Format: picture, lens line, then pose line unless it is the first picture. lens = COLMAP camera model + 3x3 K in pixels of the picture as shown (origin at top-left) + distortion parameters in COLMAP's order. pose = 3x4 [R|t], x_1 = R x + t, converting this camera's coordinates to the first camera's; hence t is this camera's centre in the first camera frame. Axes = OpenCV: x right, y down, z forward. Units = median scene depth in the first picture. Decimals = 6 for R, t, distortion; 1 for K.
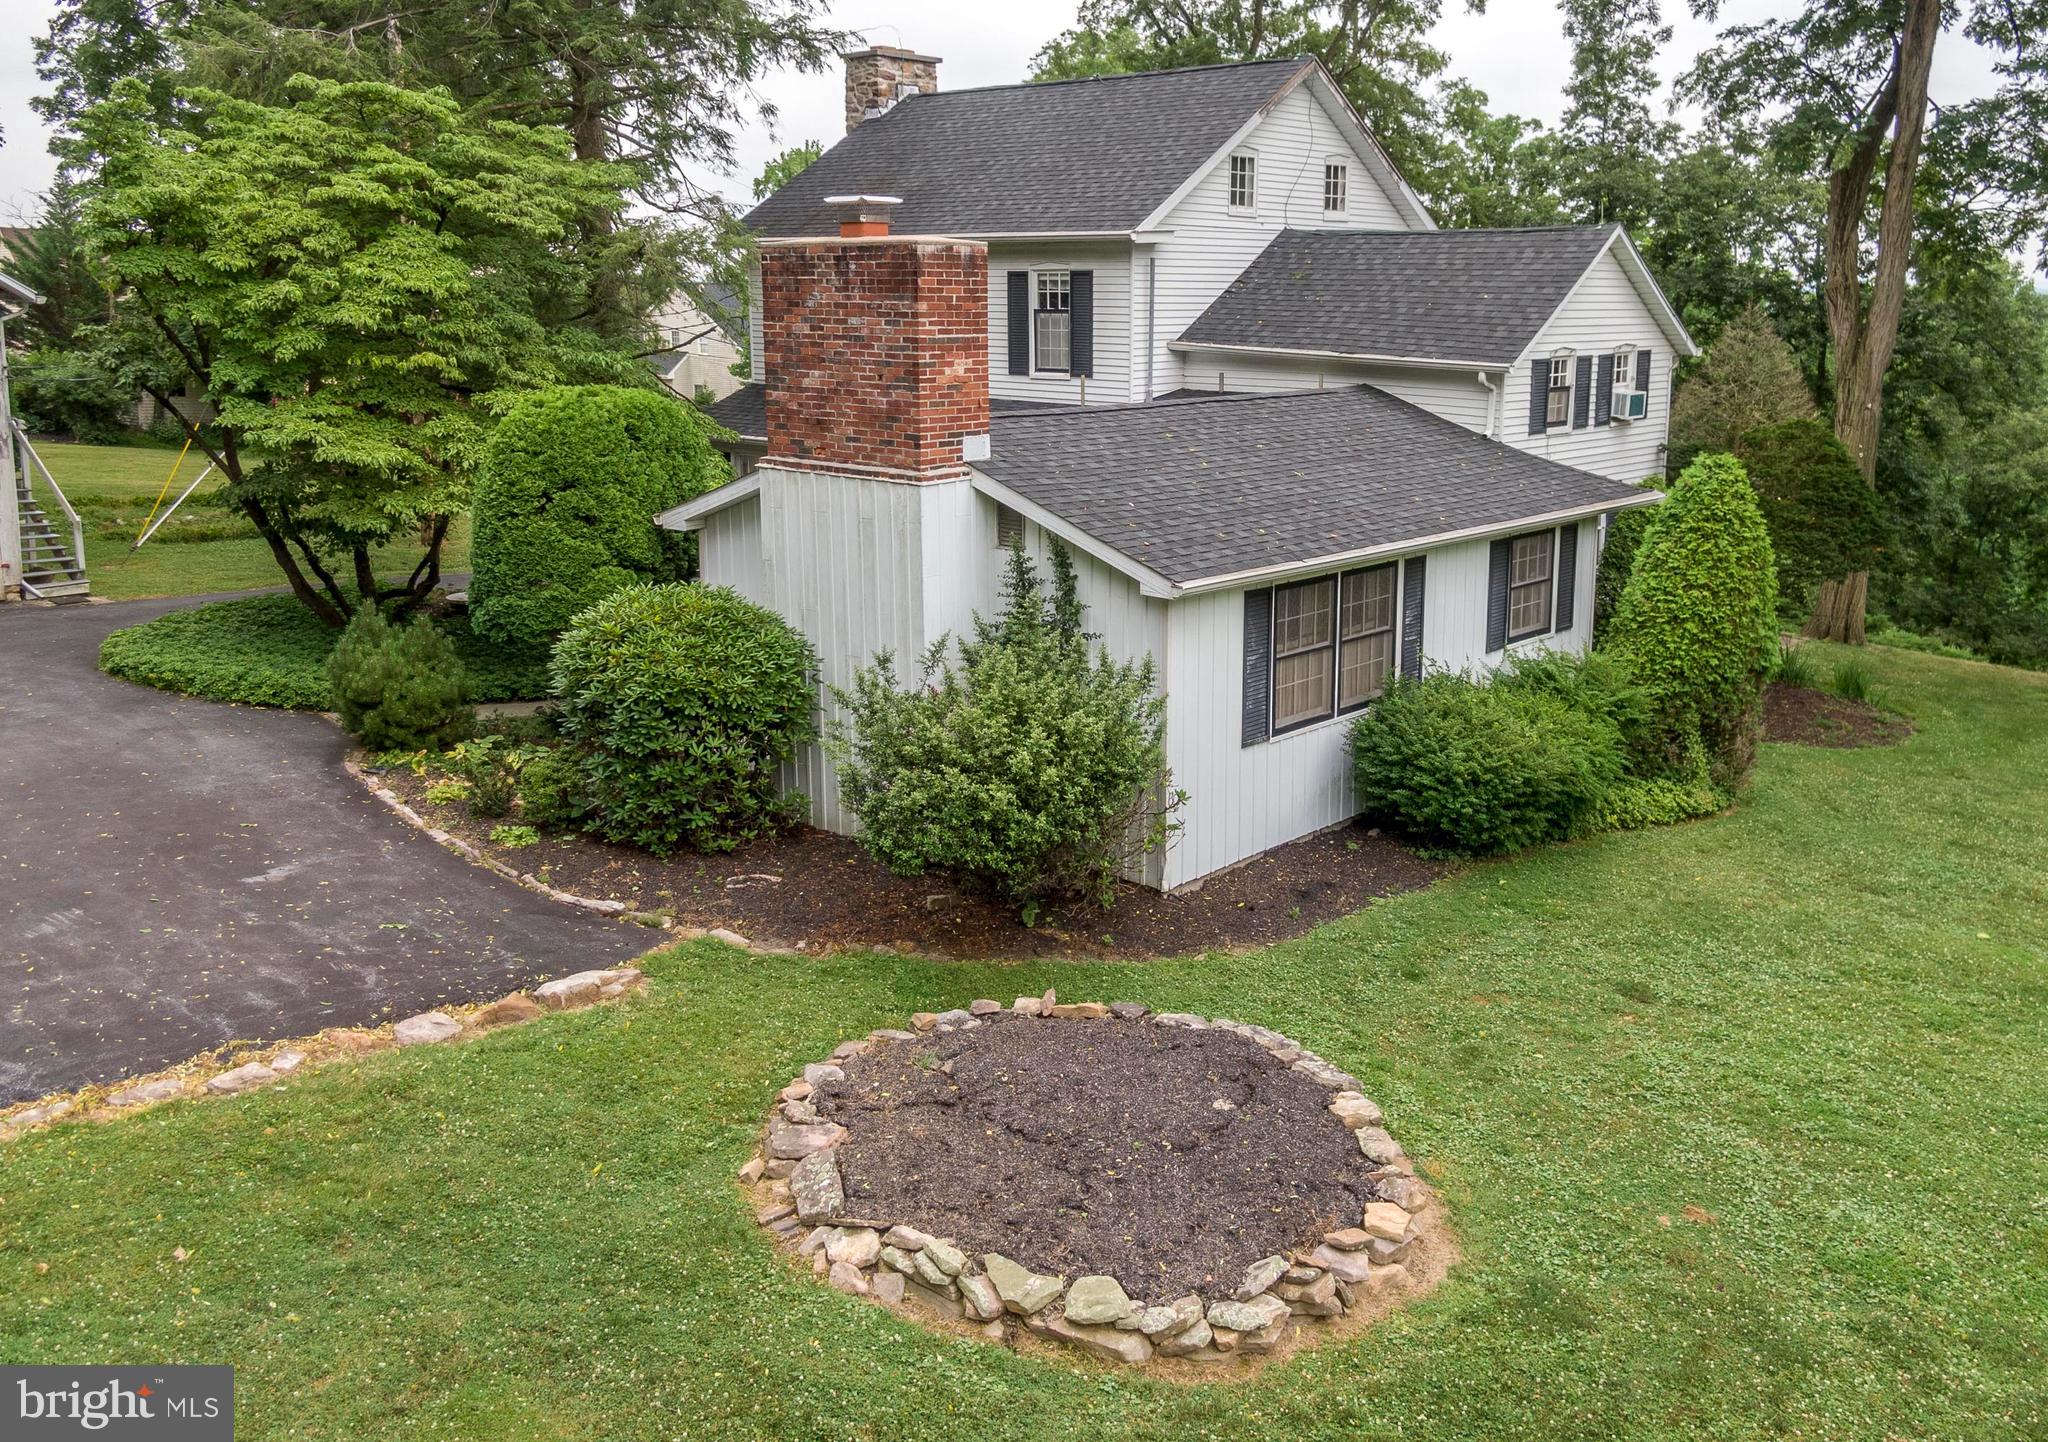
lens RADIAL K [[1853.4, 0, 1022.6], [0, 1853.4, 716.1], [0, 0, 1]] dist [-0.001342, -0.002559]
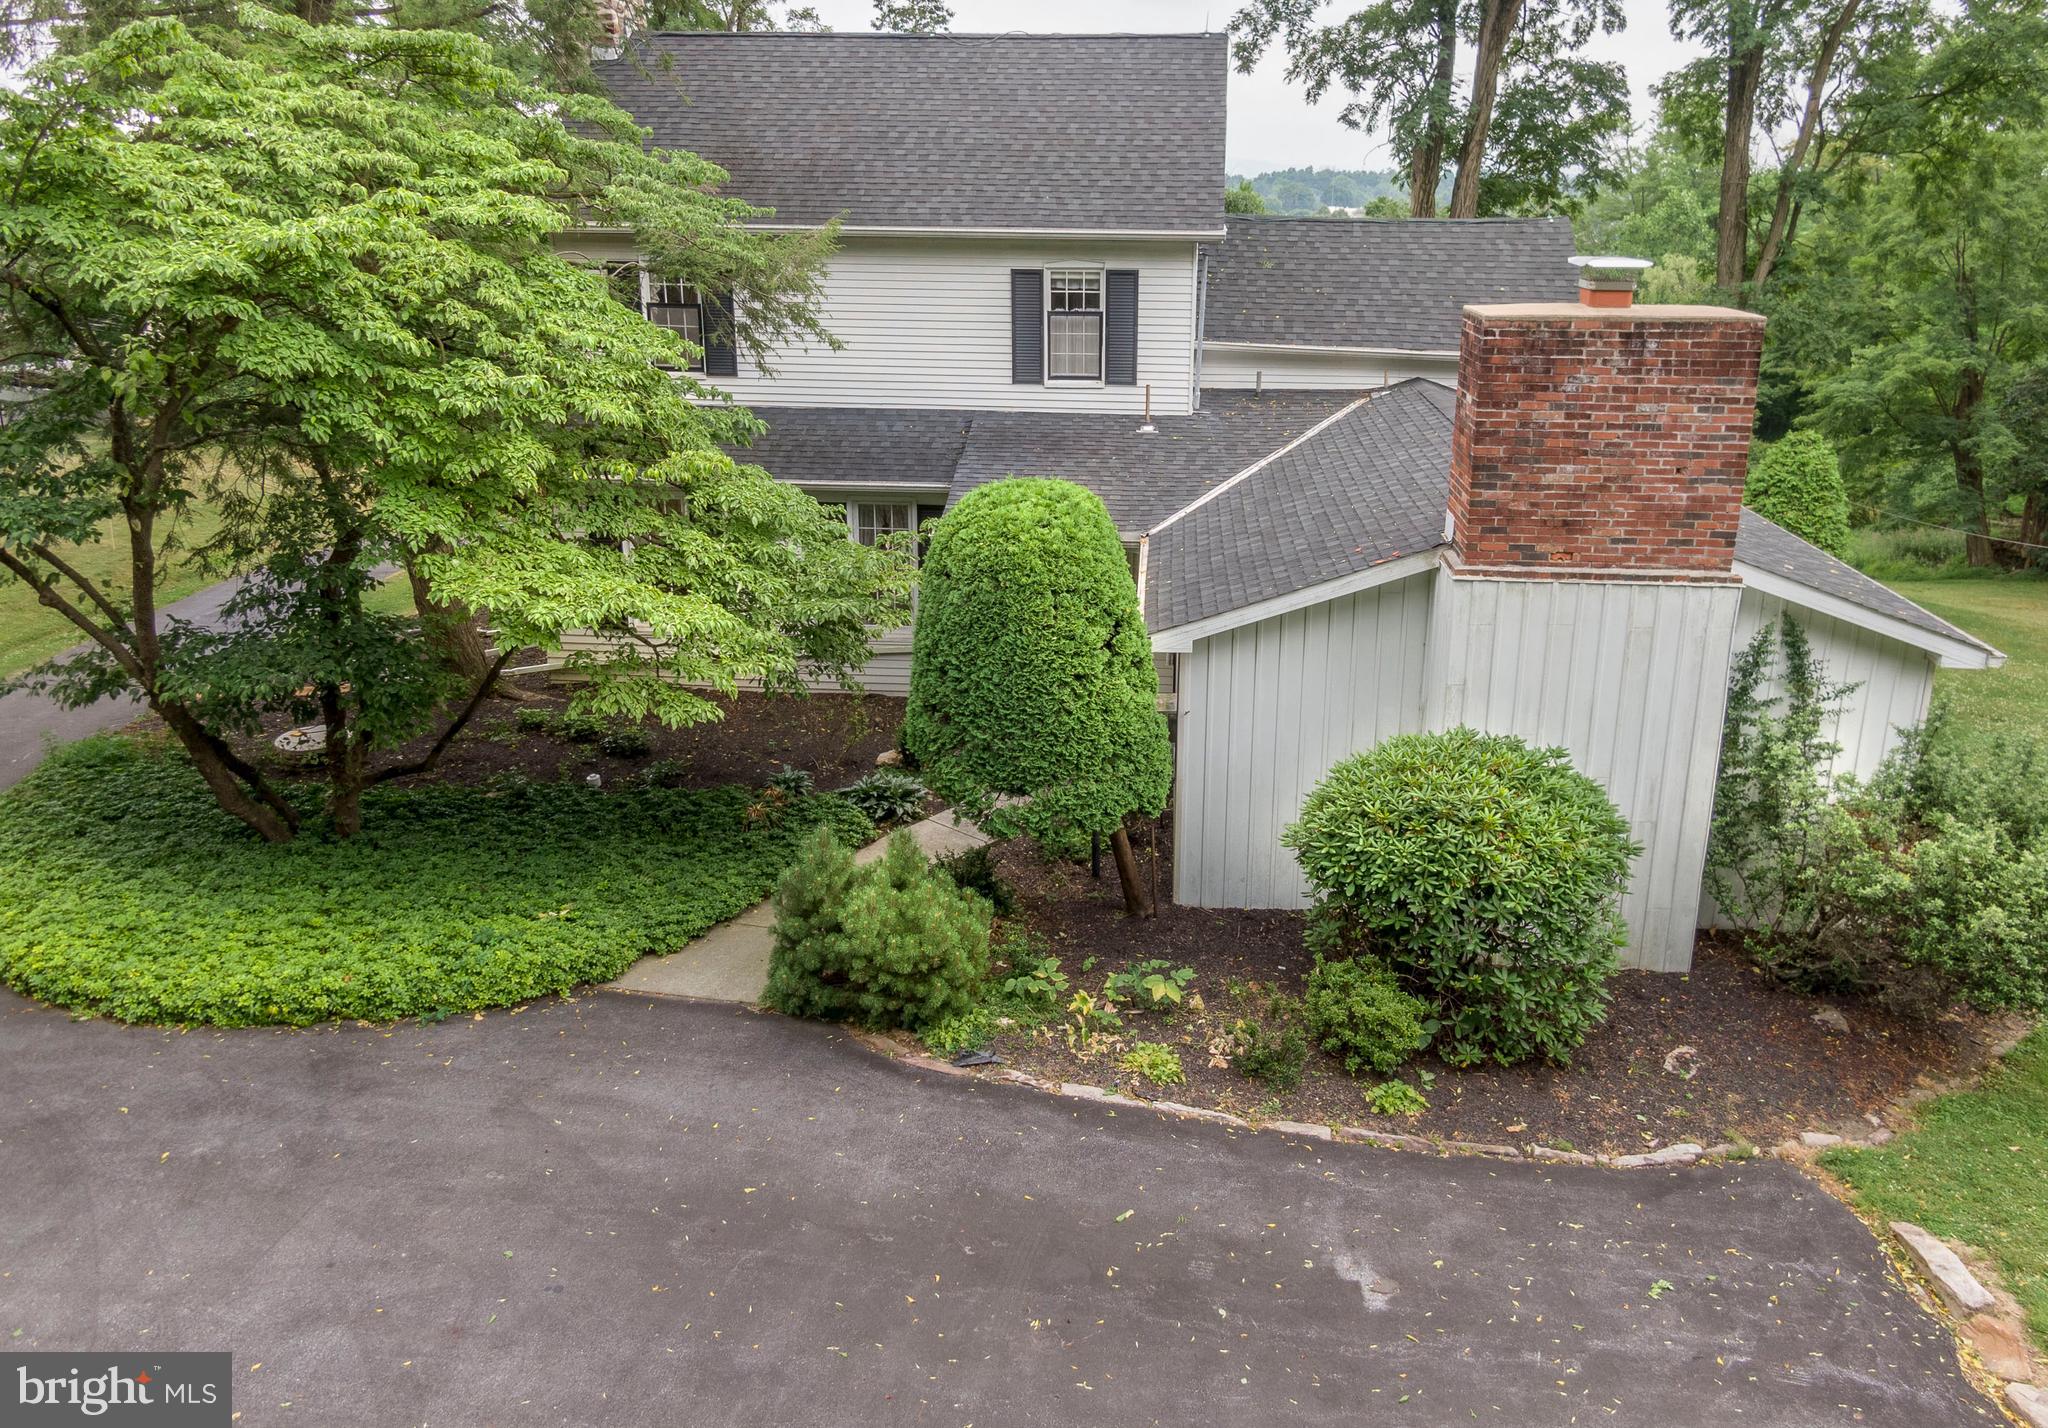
lens RADIAL K [[1621.3, 0, 1028.6], [0, 1621.3, 711.2], [0, 0, 1]] dist [0.015809, 0.001623]
pose [[0.770511, -0.203588, 0.604040, -0.799079], [0.139462, 0.978507, 0.151902, -0.229135], [-0.621983, -0.032801, 0.782344, 0.576951]]
